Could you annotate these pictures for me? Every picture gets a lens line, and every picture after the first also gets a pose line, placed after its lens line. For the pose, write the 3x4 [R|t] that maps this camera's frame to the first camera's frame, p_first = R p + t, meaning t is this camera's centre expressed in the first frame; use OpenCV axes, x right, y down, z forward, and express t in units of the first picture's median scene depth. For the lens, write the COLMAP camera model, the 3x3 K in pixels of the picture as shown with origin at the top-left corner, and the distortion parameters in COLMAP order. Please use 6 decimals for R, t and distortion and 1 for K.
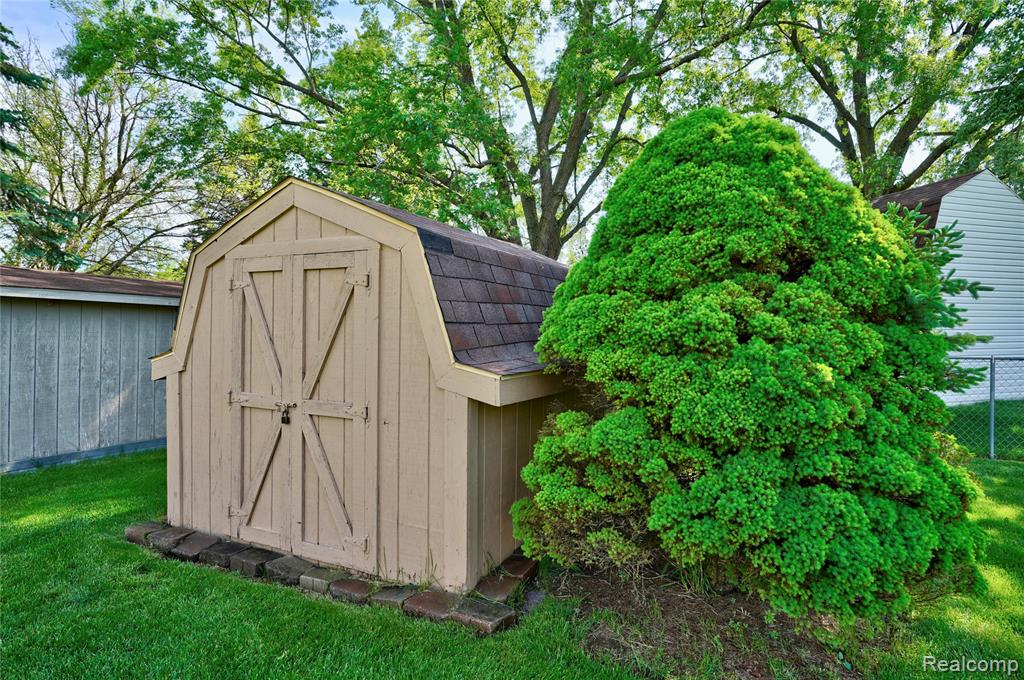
lens RADIAL K [[580.0, 0, 512.0], [0, 580.0, 340.0], [0, 0, 1]] dist [-0.001412, 0.000818]
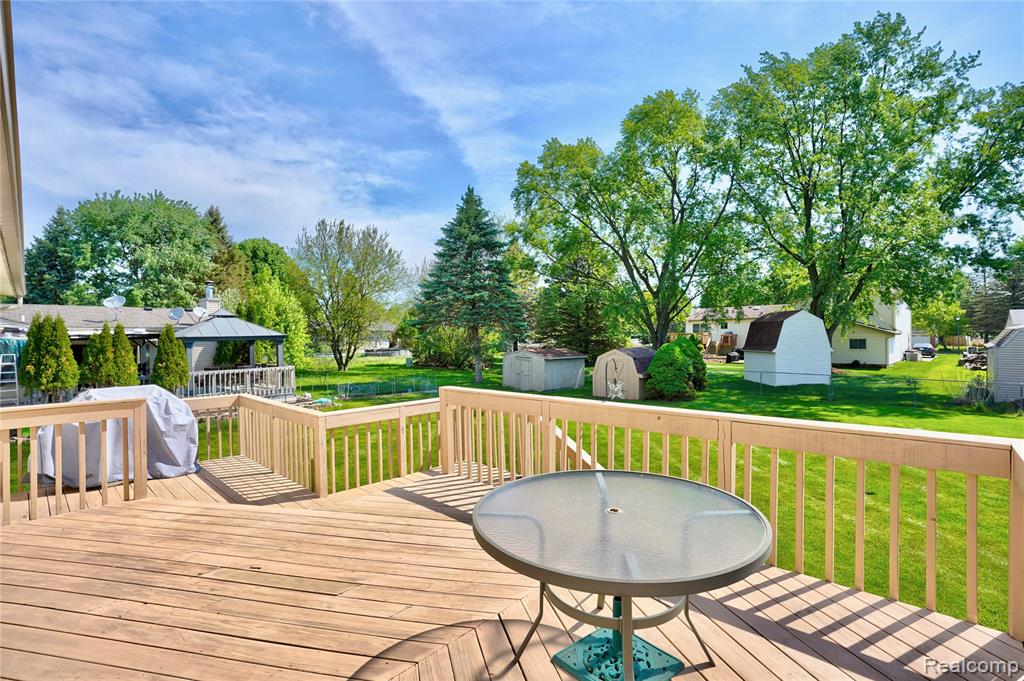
lens RADIAL K [[491.1, 0, 507.6], [0, 491.1, 334.3], [0, 0, 1]] dist [-0.041275, 0.019060]
pose [[0.952324, -0.009709, -0.304934, 0.281550], [0.006007, 0.999896, -0.013078, -0.438860], [0.305029, 0.010623, 0.952284, -6.270298]]
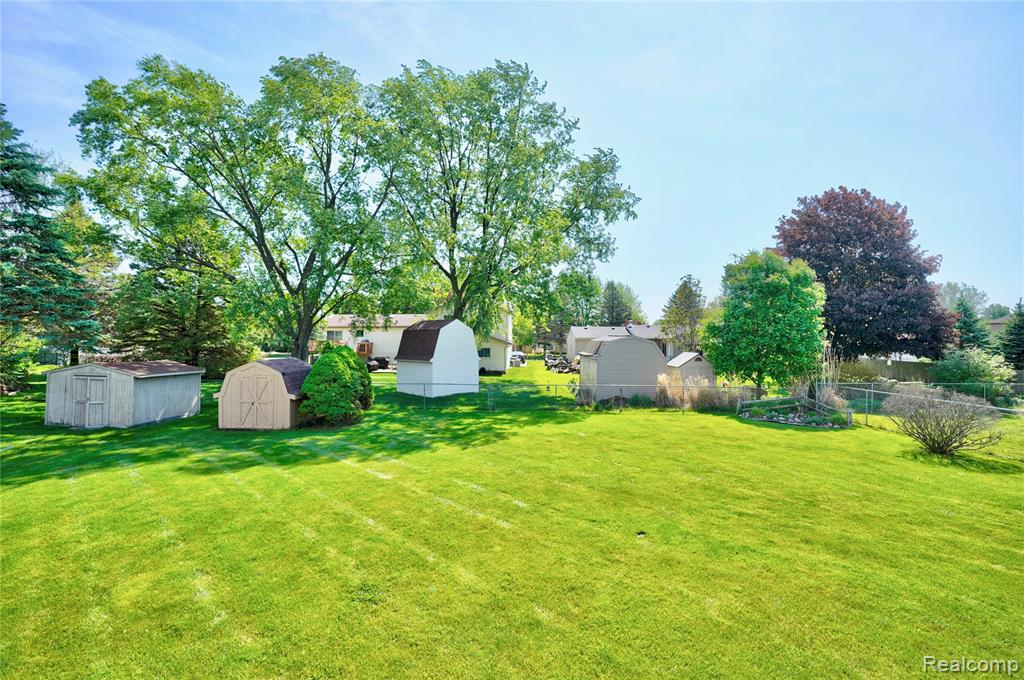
lens RADIAL K [[491.1, 0, 507.6], [0, 491.1, 333.8], [0, 0, 1]] dist [-0.041275, 0.019060]
pose [[0.903875, 0.009460, 0.427692, -0.197298], [0.002230, 0.999638, -0.026823, -0.454732], [-0.427791, 0.025199, 0.903526, -4.774486]]
